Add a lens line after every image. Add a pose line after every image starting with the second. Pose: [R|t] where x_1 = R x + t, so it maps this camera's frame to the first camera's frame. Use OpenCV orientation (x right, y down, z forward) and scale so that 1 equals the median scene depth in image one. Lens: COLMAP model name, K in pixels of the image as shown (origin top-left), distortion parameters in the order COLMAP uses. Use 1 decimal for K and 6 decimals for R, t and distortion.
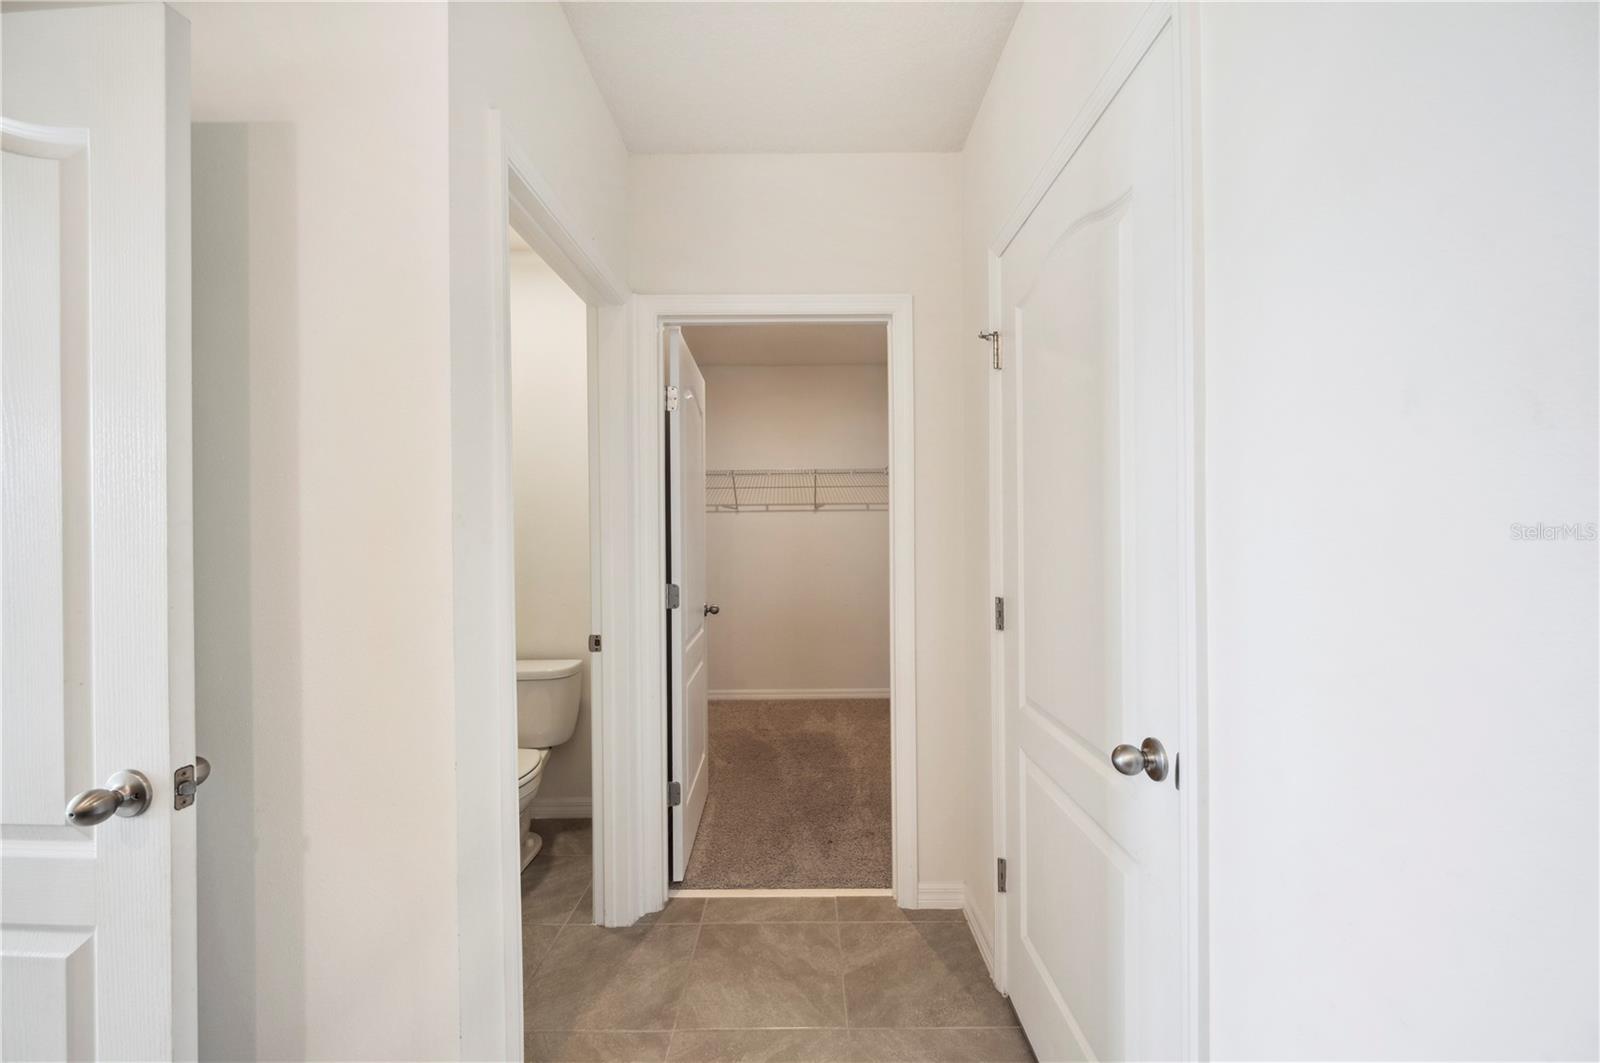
lens RADIAL K [[635.7, 0, 799.3], [0, 635.7, 533.3], [0, 0, 1]] dist [0.001855, -0.000472]
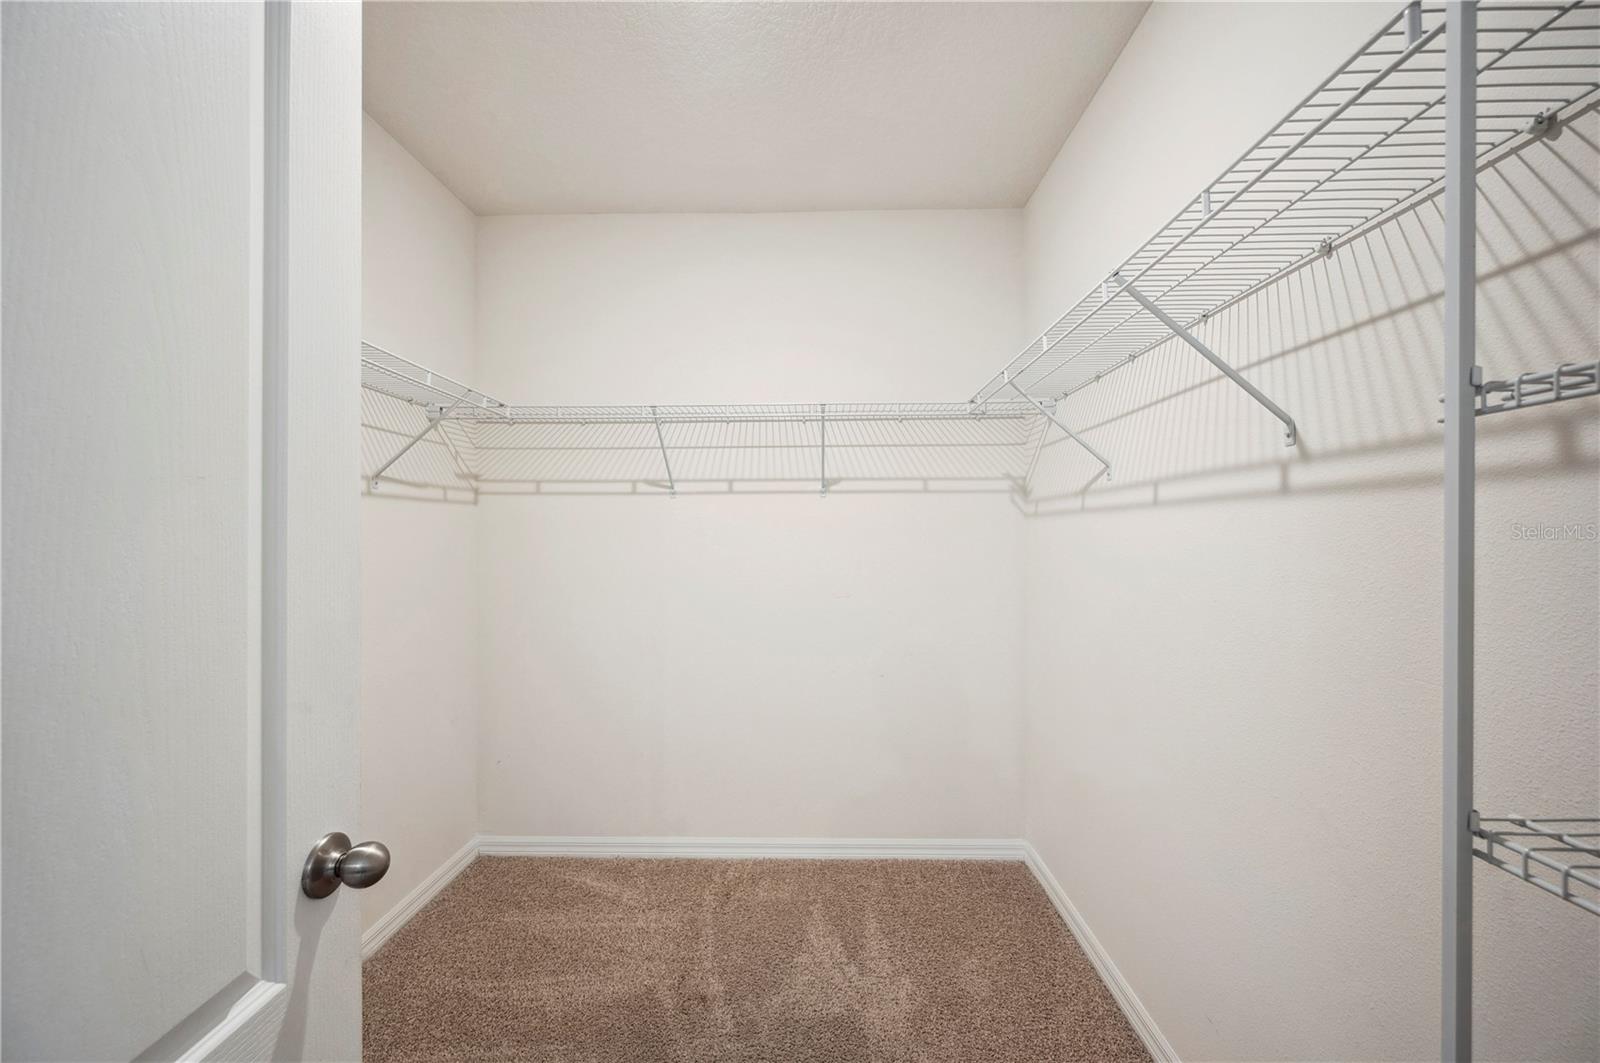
lens RADIAL K [[635.7, 0, 799.8], [0, 635.7, 519.1], [0, 0, 1]] dist [0.001855, -0.000472]
pose [[0.999712, 0.003289, -0.023757, 0.018815], [-0.003087, 0.999959, 0.008531, -0.017875], [0.023784, -0.008455, 0.999681, 0.482263]]
